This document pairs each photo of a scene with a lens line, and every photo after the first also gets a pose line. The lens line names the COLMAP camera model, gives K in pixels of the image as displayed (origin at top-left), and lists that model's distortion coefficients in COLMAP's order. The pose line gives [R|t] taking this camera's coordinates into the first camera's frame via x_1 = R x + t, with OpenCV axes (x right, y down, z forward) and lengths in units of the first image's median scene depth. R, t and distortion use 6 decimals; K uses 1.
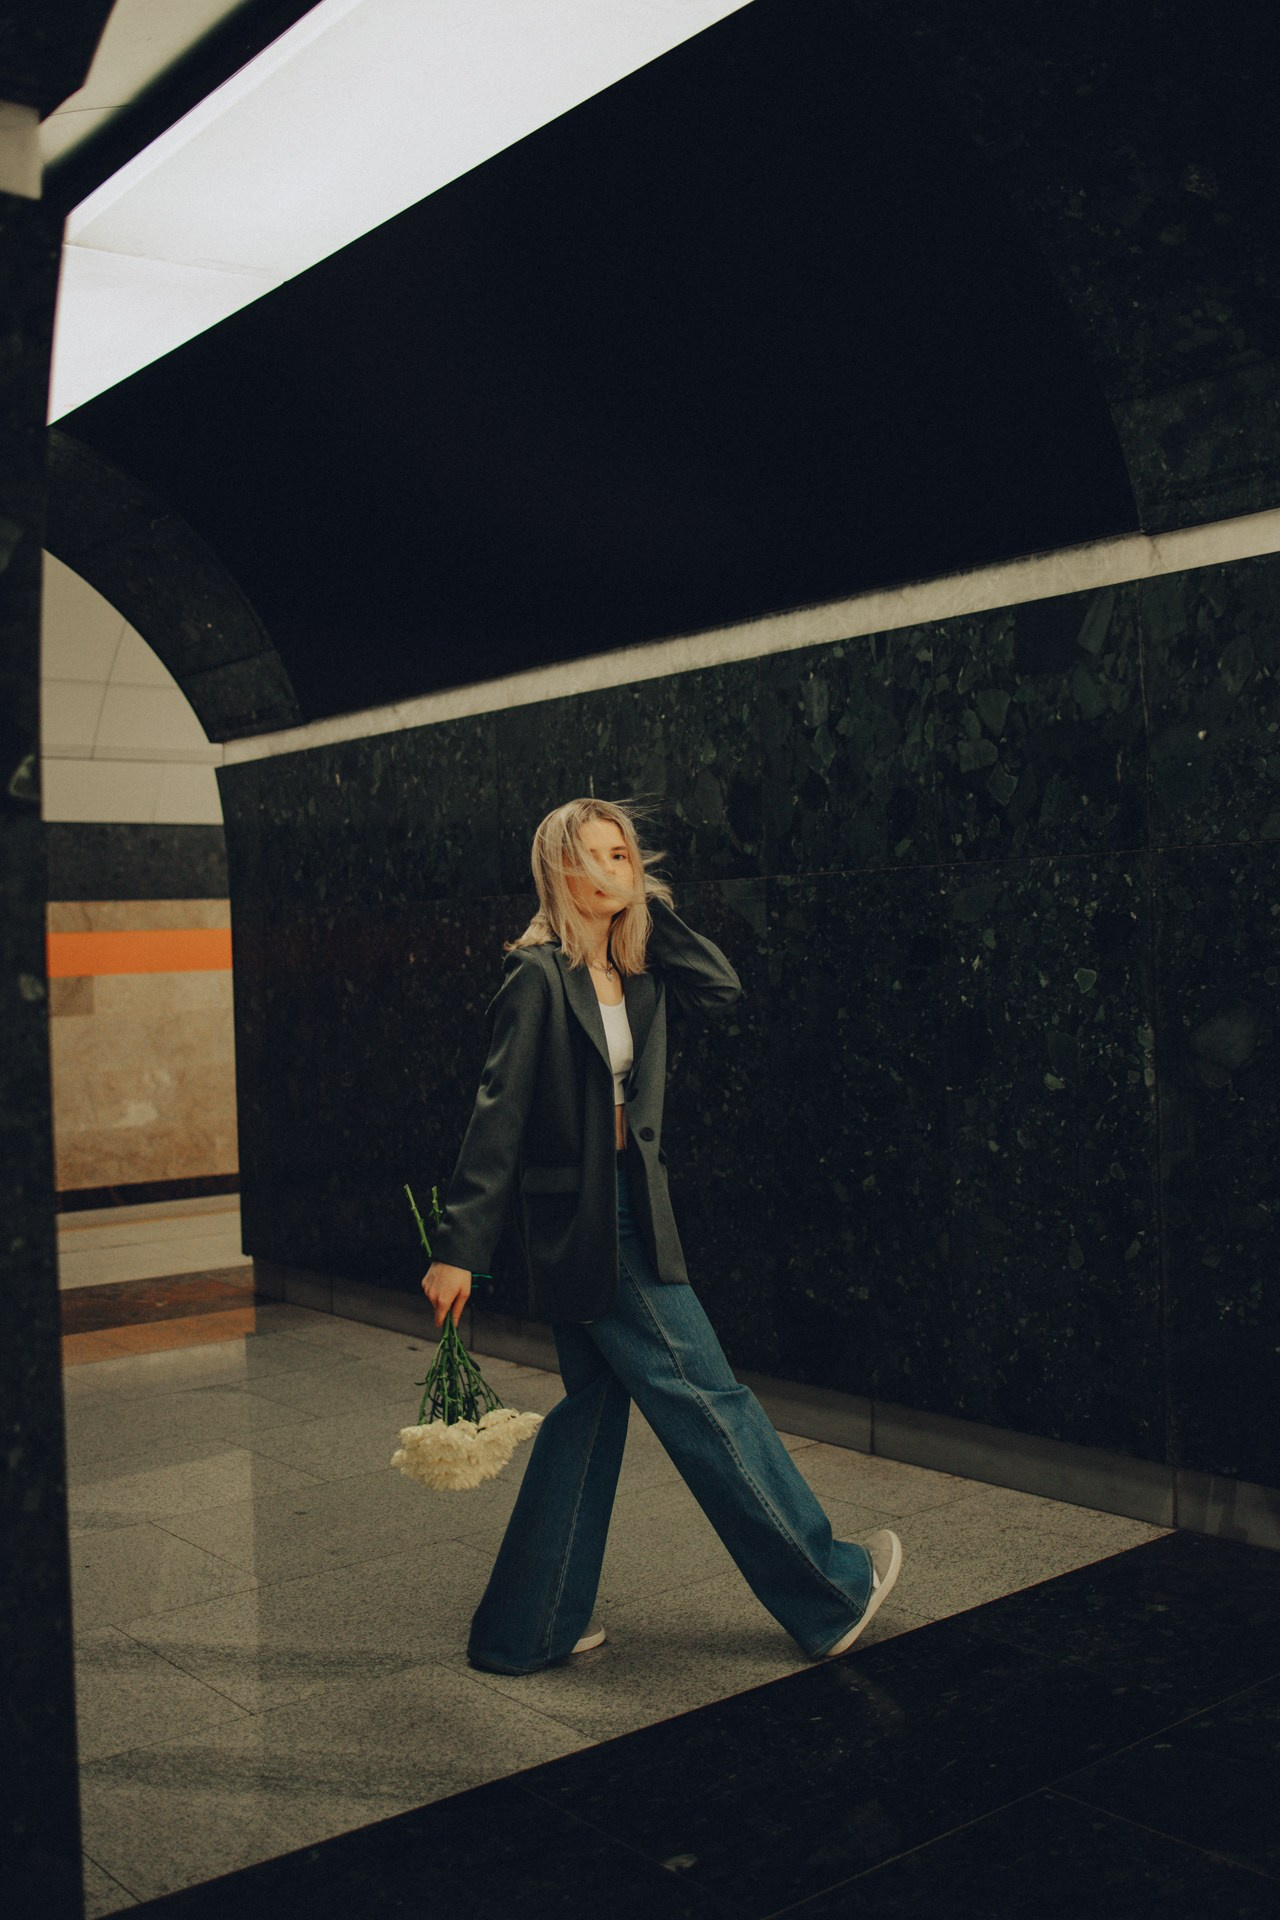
lens RADIAL K [[1938.9, 0, 640.0], [0, 1938.9, 960.0], [0, 0, 1]] dist [-0.075934, 0.012188]
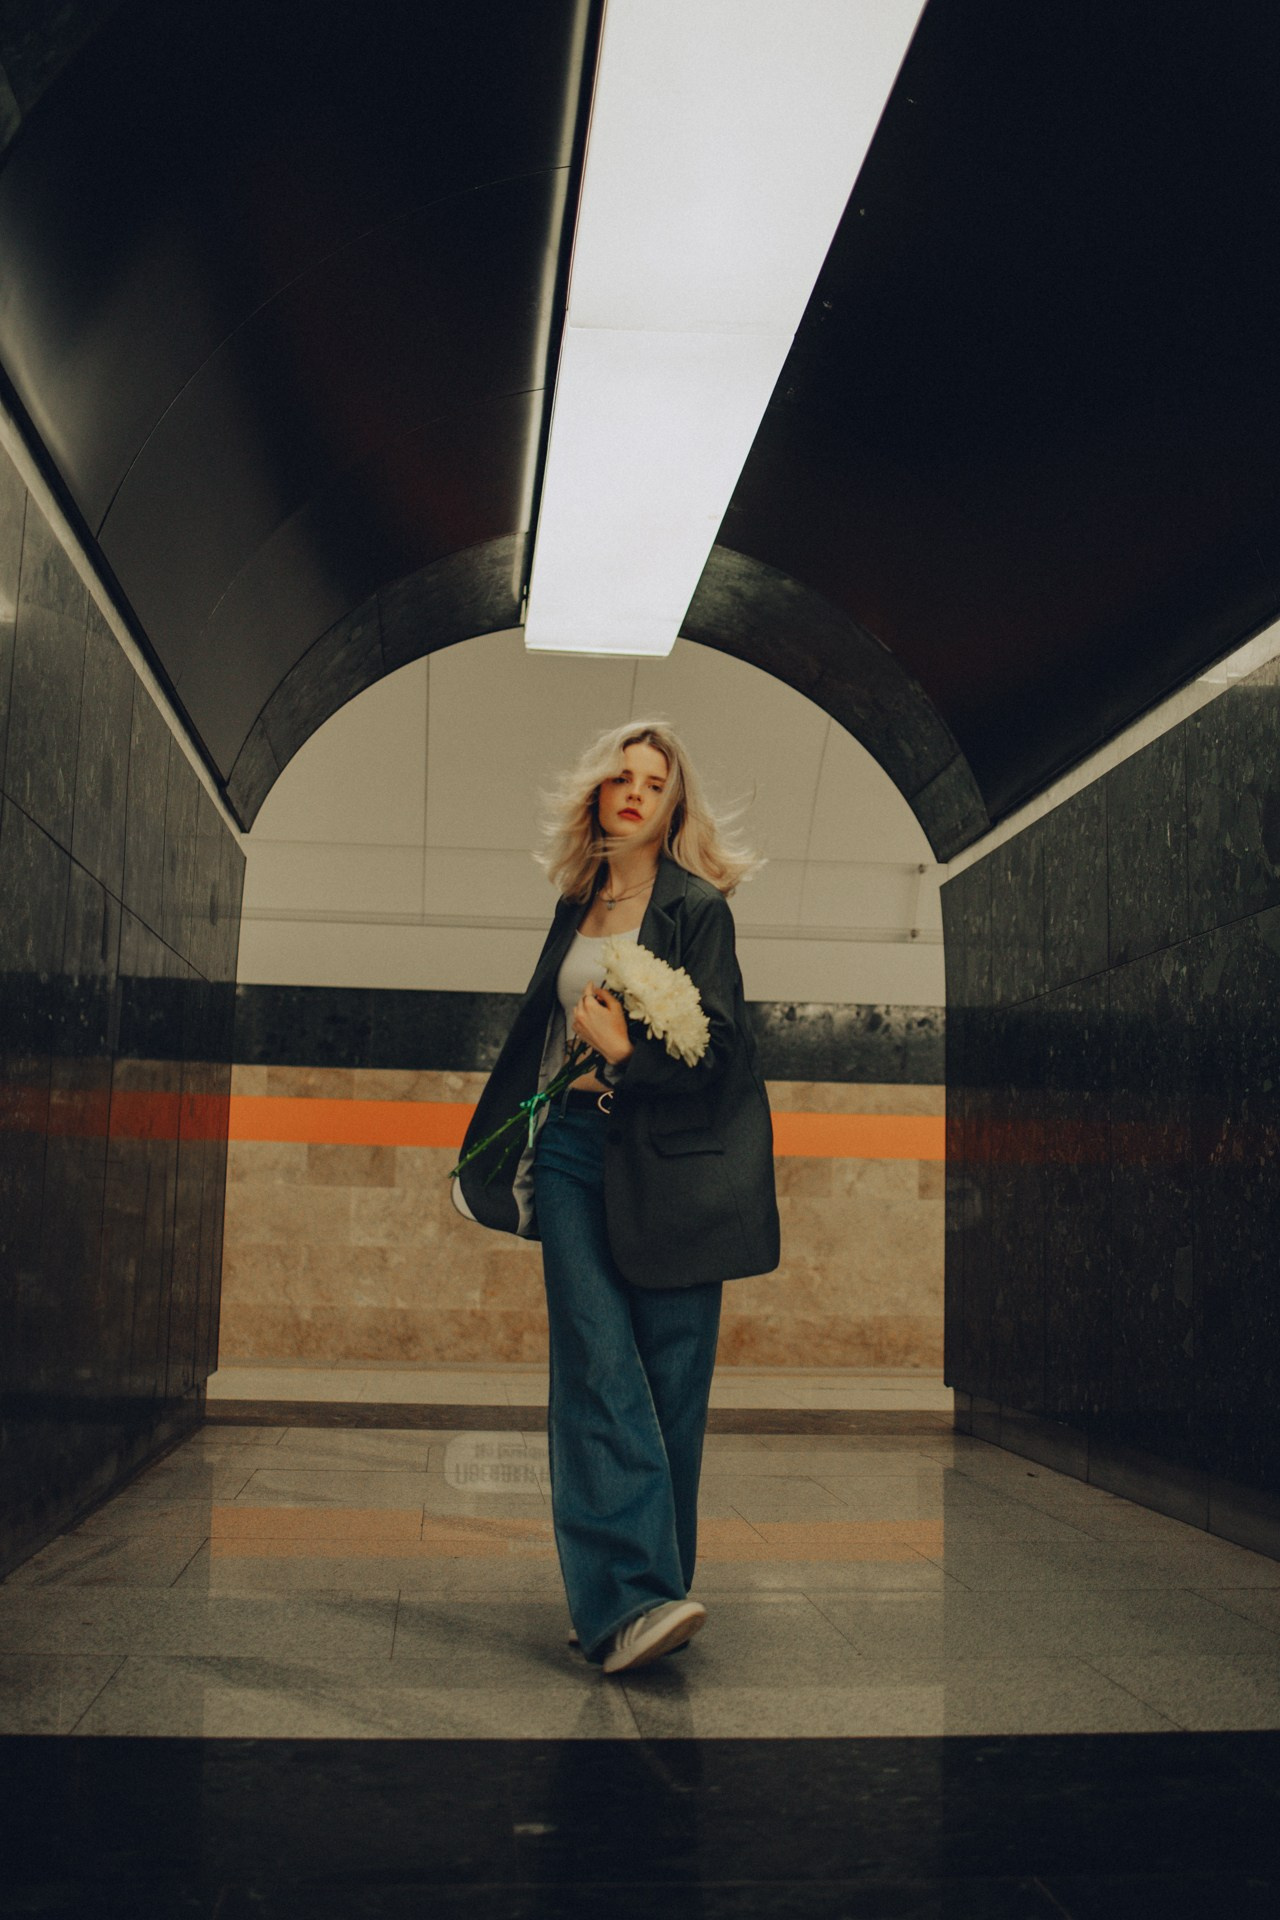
lens RADIAL K [[1938.9, 0, 640.0], [0, 1938.9, 960.0], [0, 0, 1]] dist [-0.075934, 0.012188]
pose [[0.837466, -0.025262, -0.545905, 0.257969], [-0.051801, 0.990764, -0.125316, 0.093970], [0.544029, 0.133227, 0.828422, 0.130820]]
